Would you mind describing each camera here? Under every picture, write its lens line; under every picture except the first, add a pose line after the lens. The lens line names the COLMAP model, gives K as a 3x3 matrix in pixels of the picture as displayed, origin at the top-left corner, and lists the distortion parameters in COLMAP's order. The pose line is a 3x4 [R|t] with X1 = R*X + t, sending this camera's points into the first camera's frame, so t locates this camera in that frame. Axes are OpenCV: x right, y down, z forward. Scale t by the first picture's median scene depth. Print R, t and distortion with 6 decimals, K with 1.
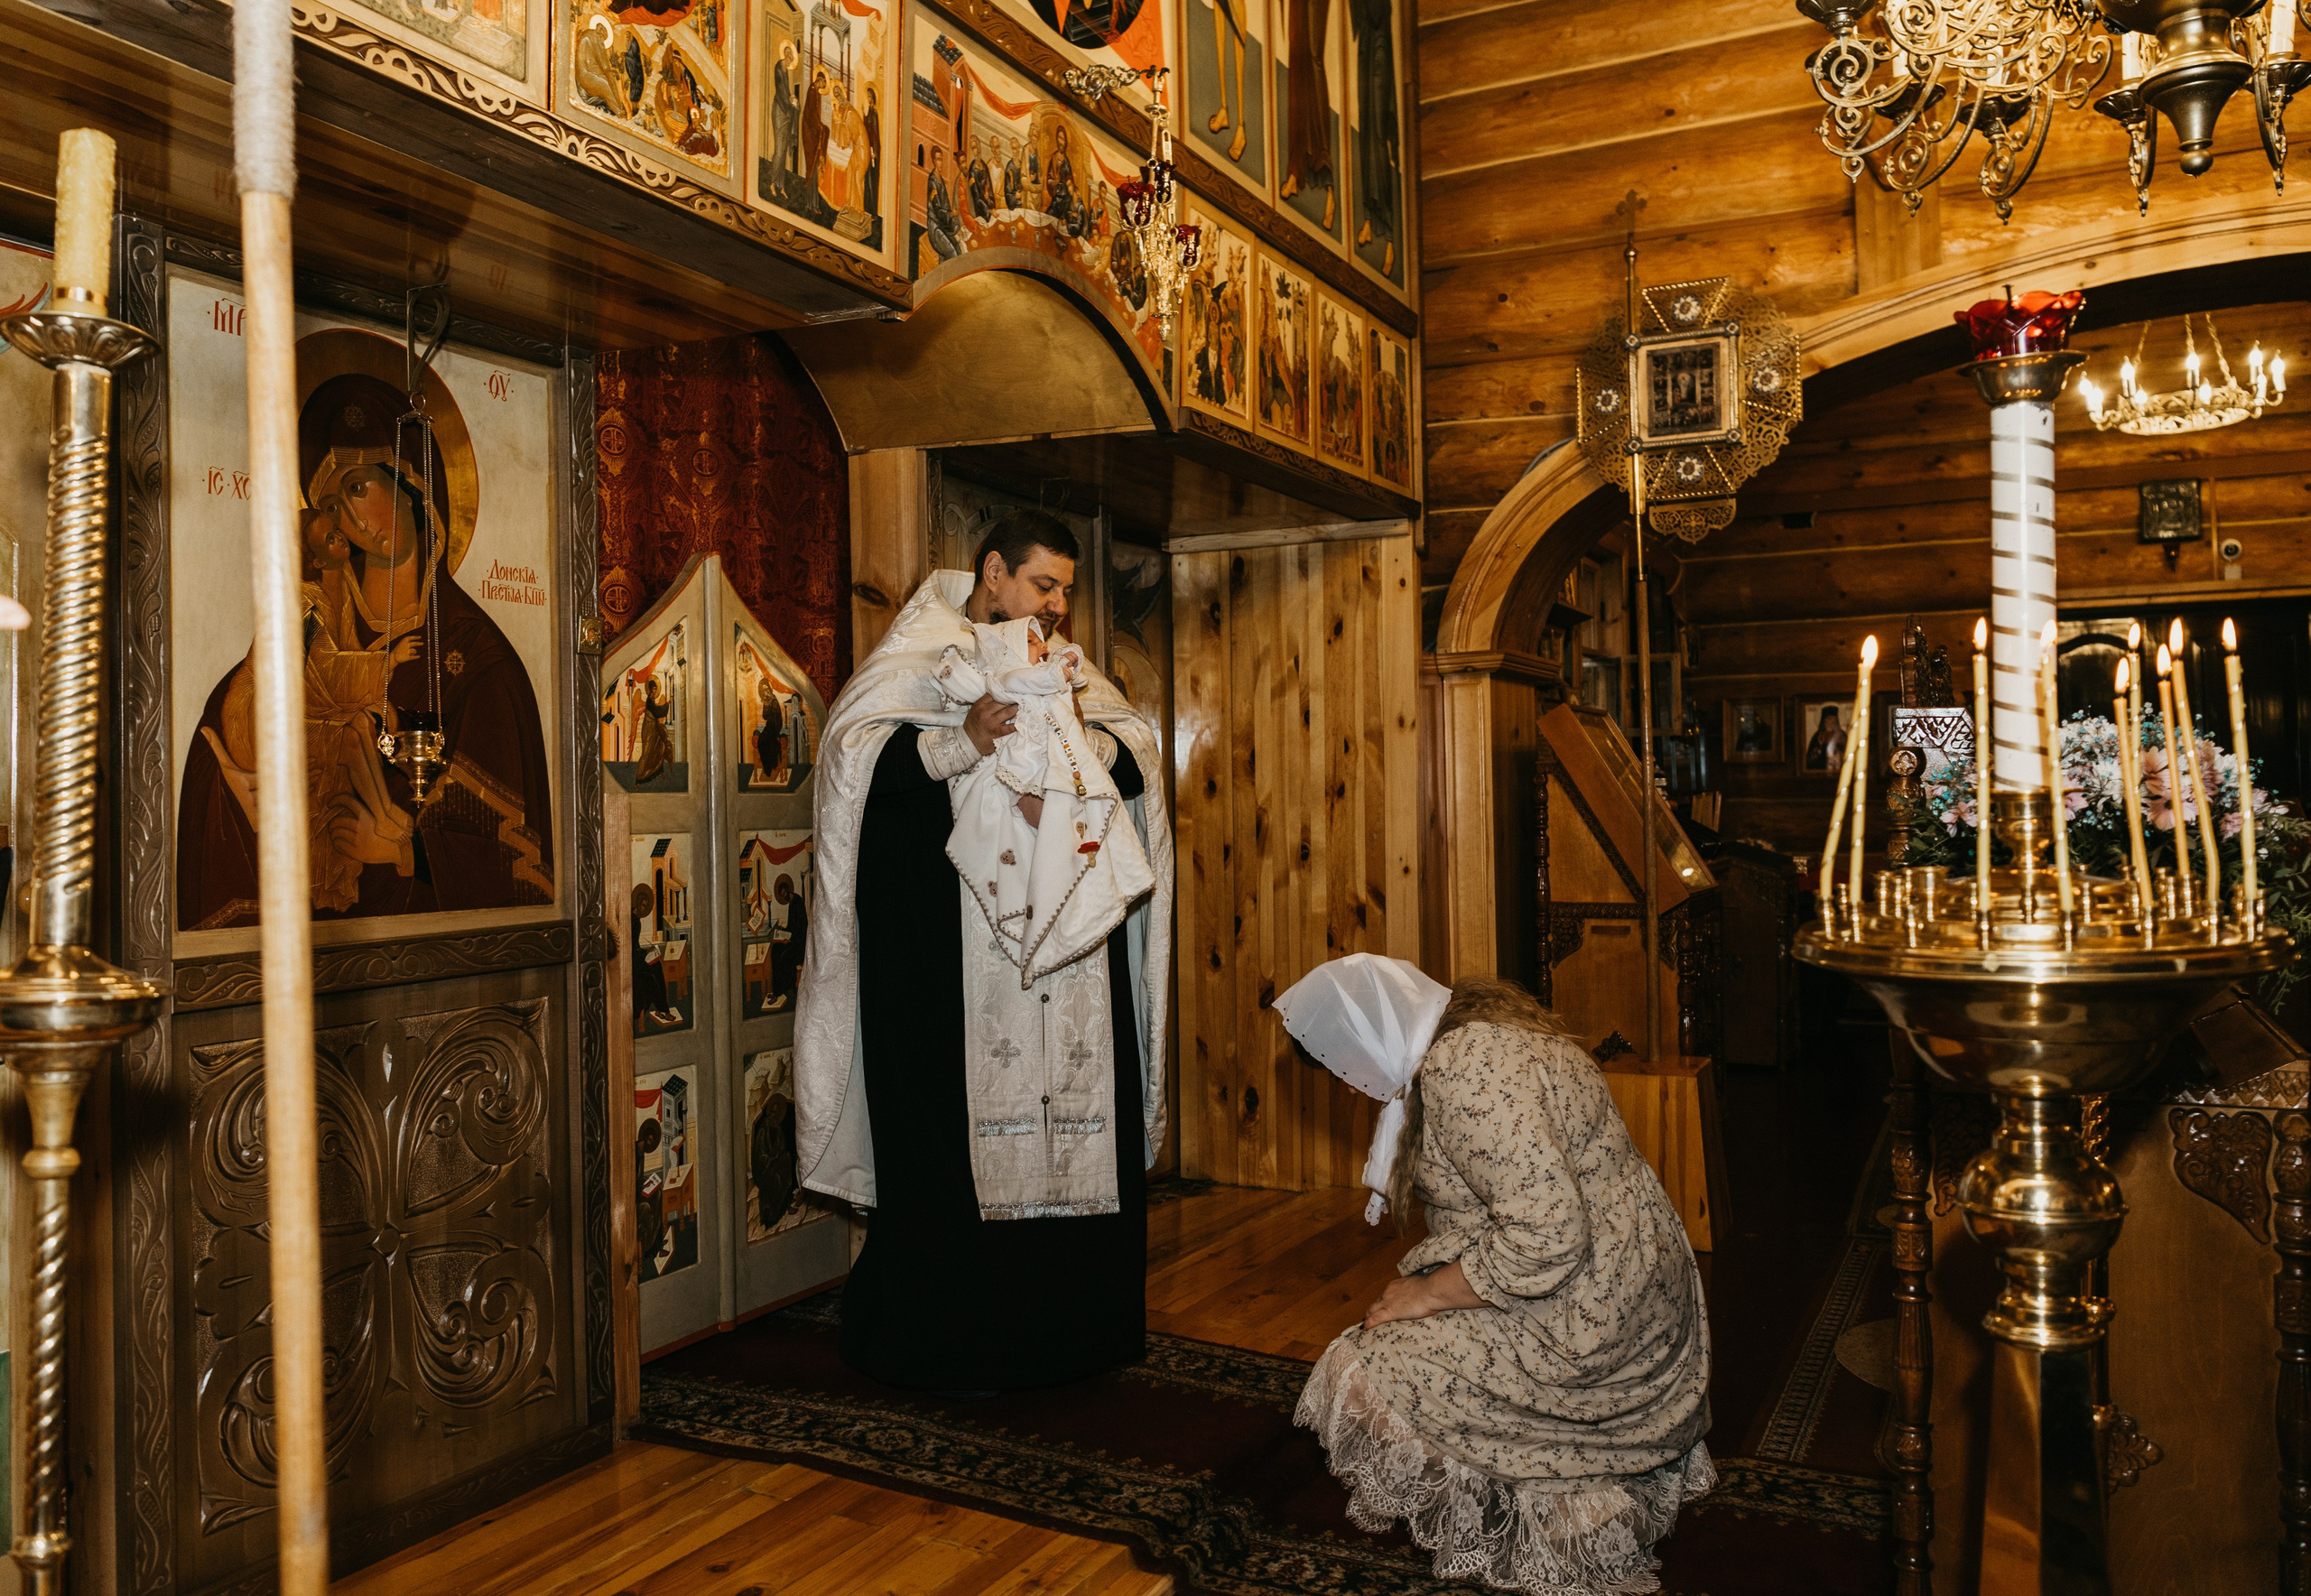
lens RADIAL K [[1740.3, 0, 1155.5], [0, 1740.3, 798.0], [0, 0, 1]] dist [-0.024123, 0.009376]
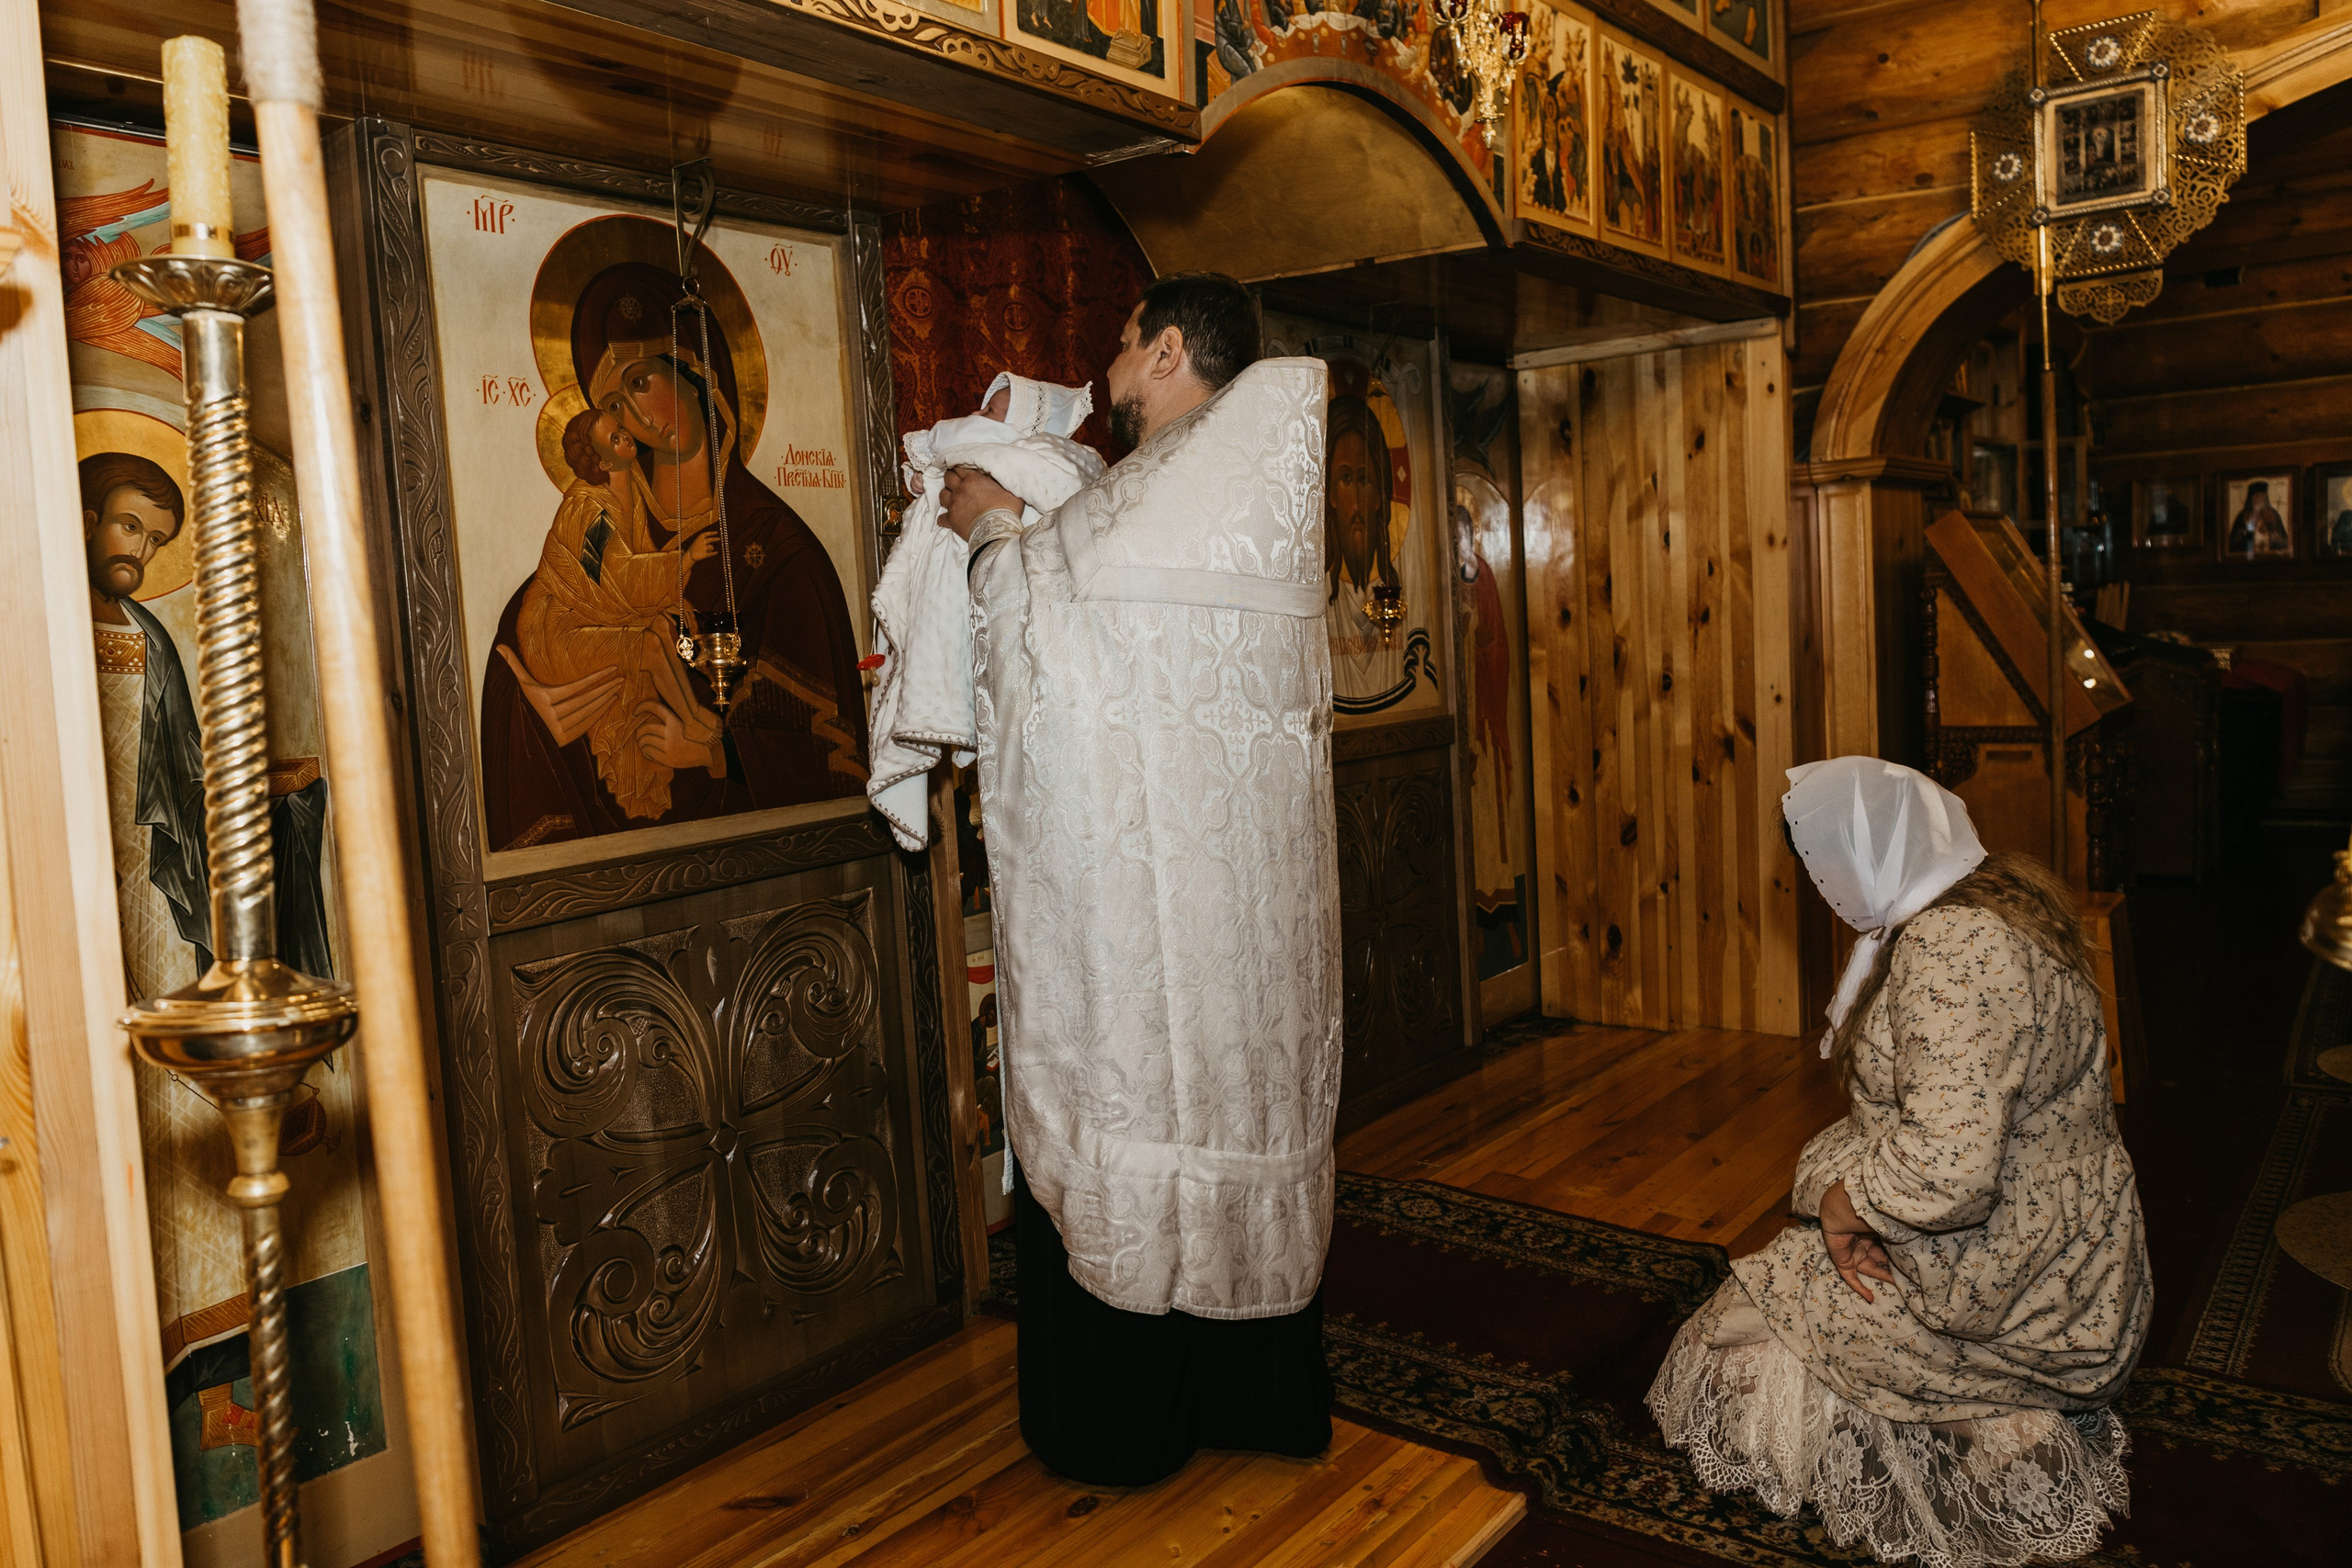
lens RADIAL K [[1668.6, 0, 1224.4], [0, 1668.6, 761.2], [0, 0, 1]] dist [-0.018614, -0.001544]
pose [[0.983597, -0.022871, -0.178923, 0.016048], [0.040433, 0.994643, 0.095134, -0.034687], [0.175789, -0.100808, 0.979253, 0.100468]]
